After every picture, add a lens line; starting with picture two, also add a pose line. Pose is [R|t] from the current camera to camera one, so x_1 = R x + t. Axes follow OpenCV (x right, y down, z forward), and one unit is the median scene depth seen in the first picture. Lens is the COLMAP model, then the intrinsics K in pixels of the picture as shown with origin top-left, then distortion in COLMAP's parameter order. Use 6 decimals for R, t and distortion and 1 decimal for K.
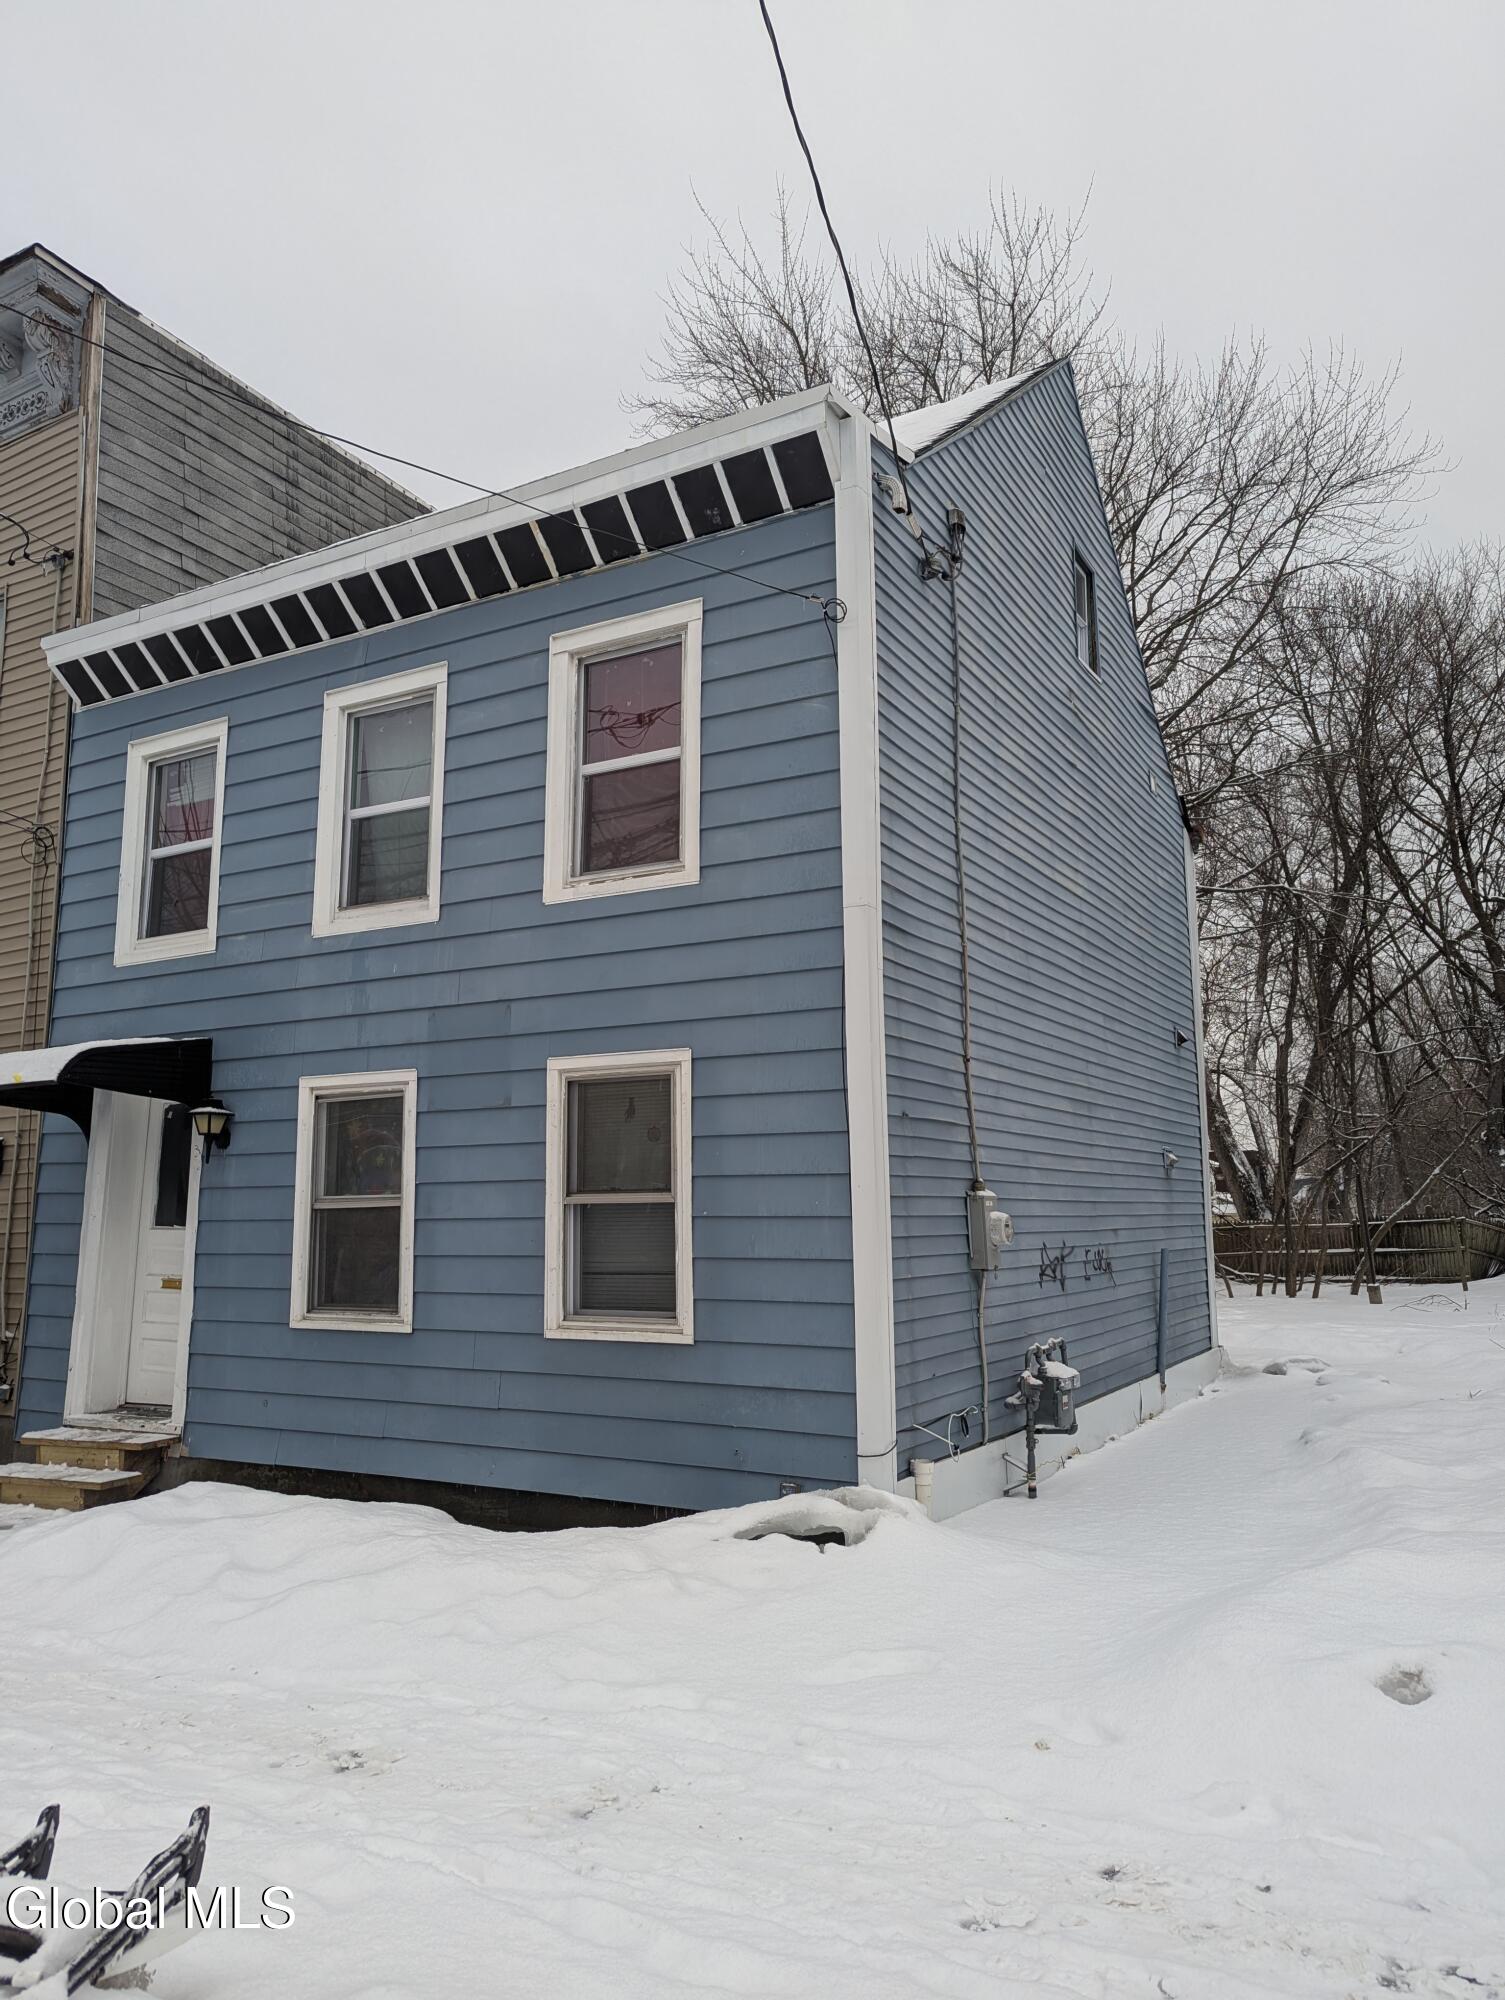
lens RADIAL K [[1402.1, 0, 754.1], [0, 1402.1, 1001.0], [0, 0, 1]] dist [0.062711, -0.052188]
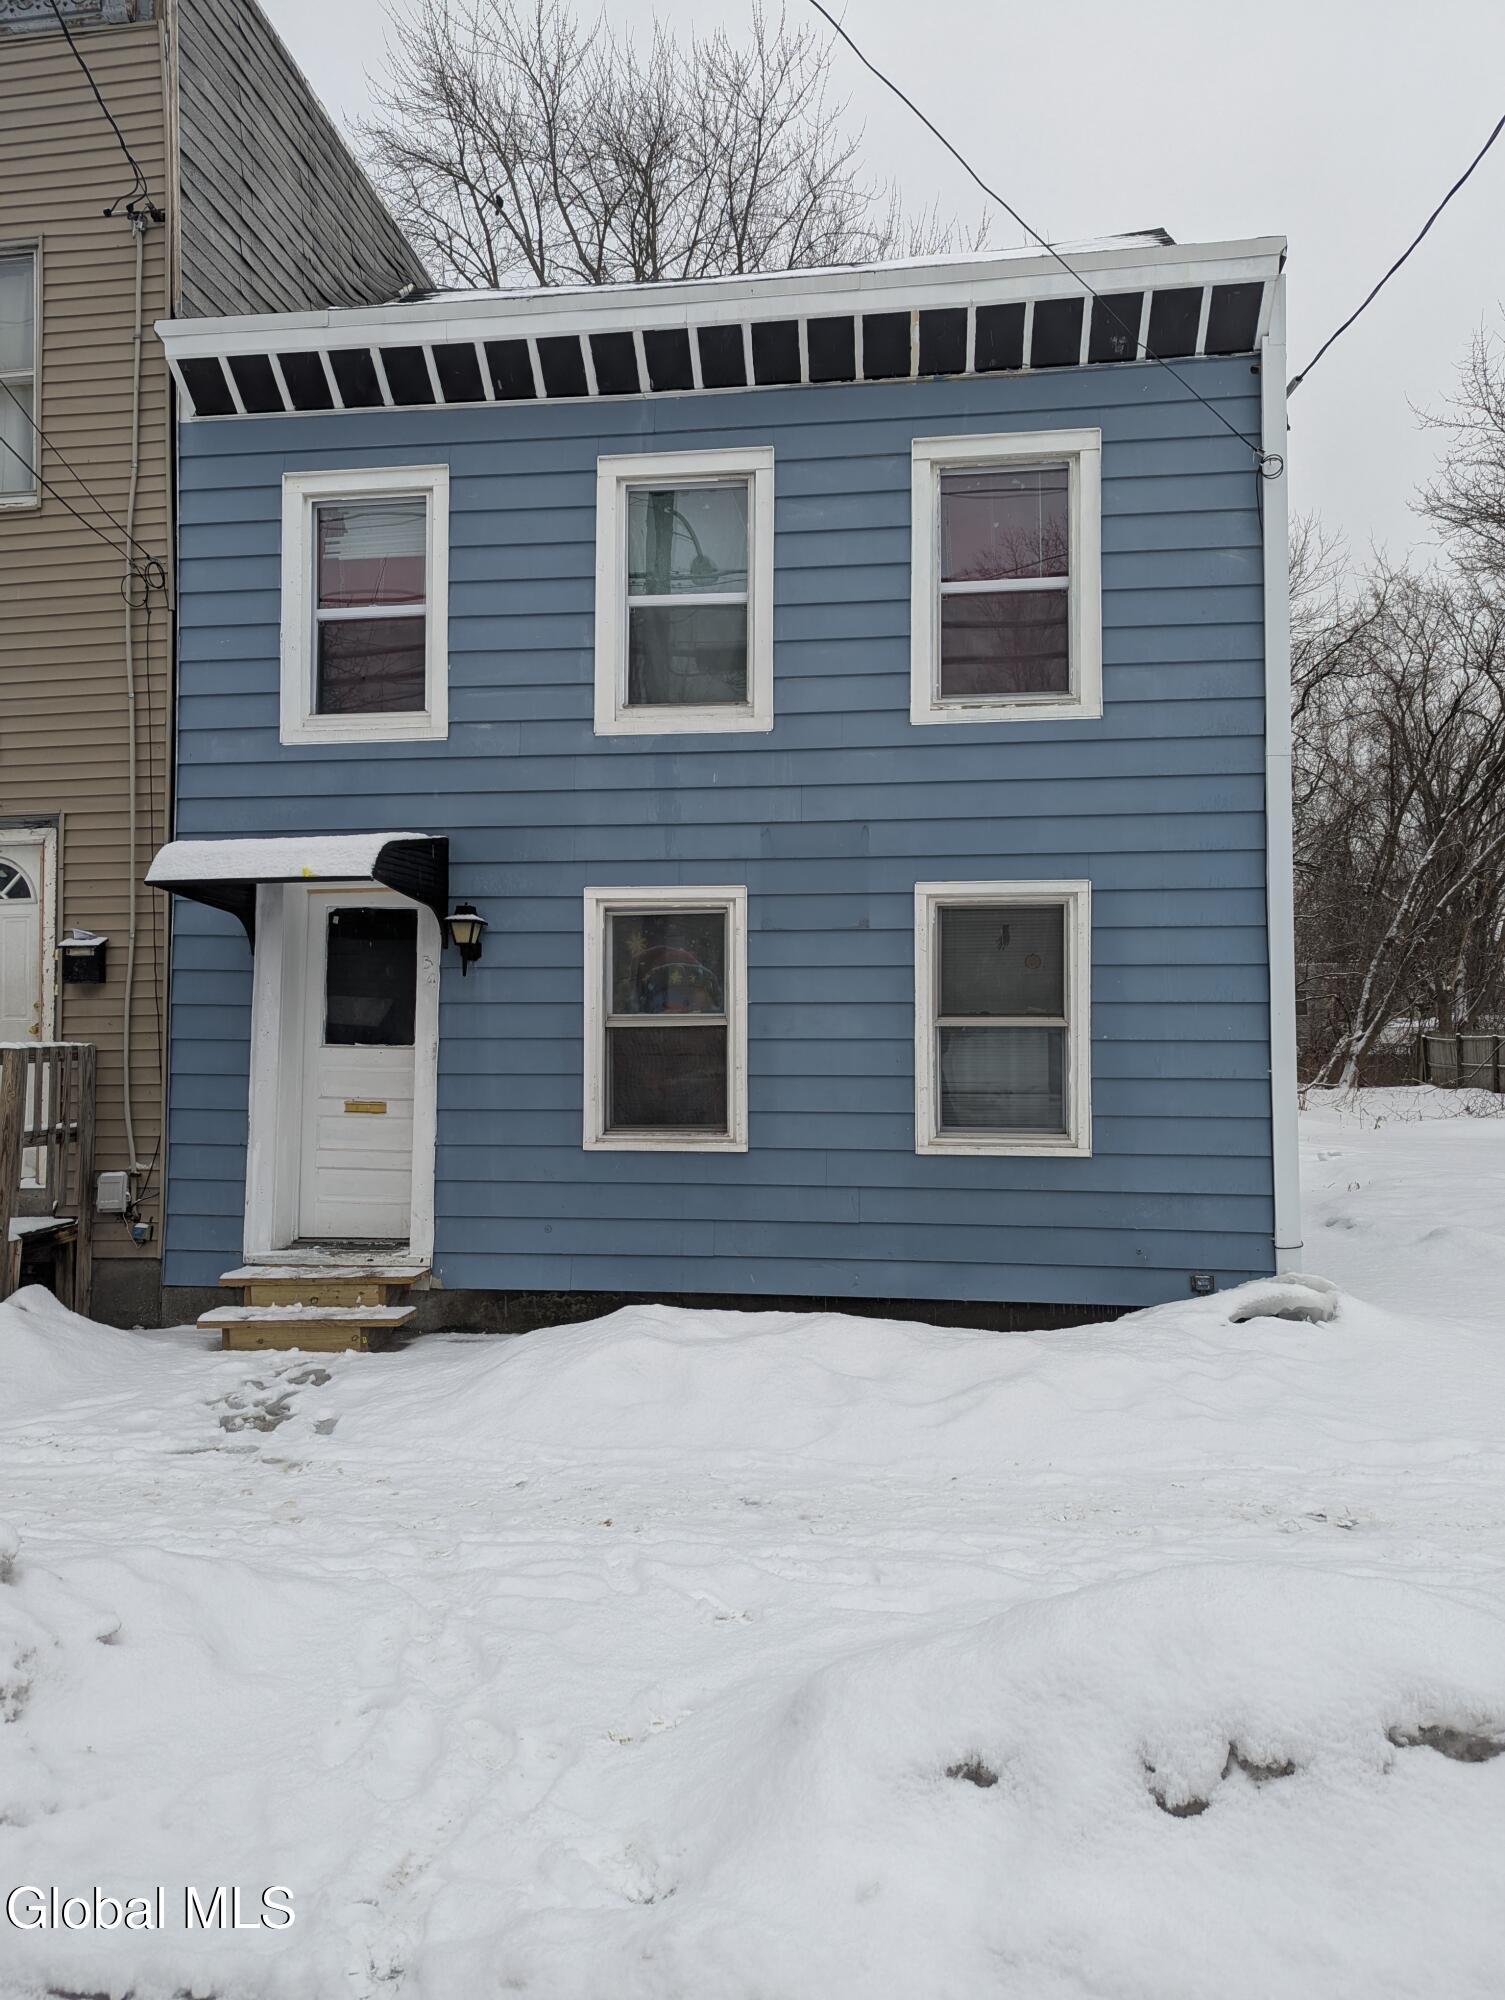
lens RADIAL K [[1402.1, 0, 748.9], [0, 1402.1, 999.1], [0, 0, 1]] dist [0.062711, -0.052188]
pose [[0.928464, 0.017862, 0.370993, -0.609003], [-0.062707, 0.992043, 0.109170, 0.021127], [-0.366091, -0.124624, 0.922196, 0.106790]]
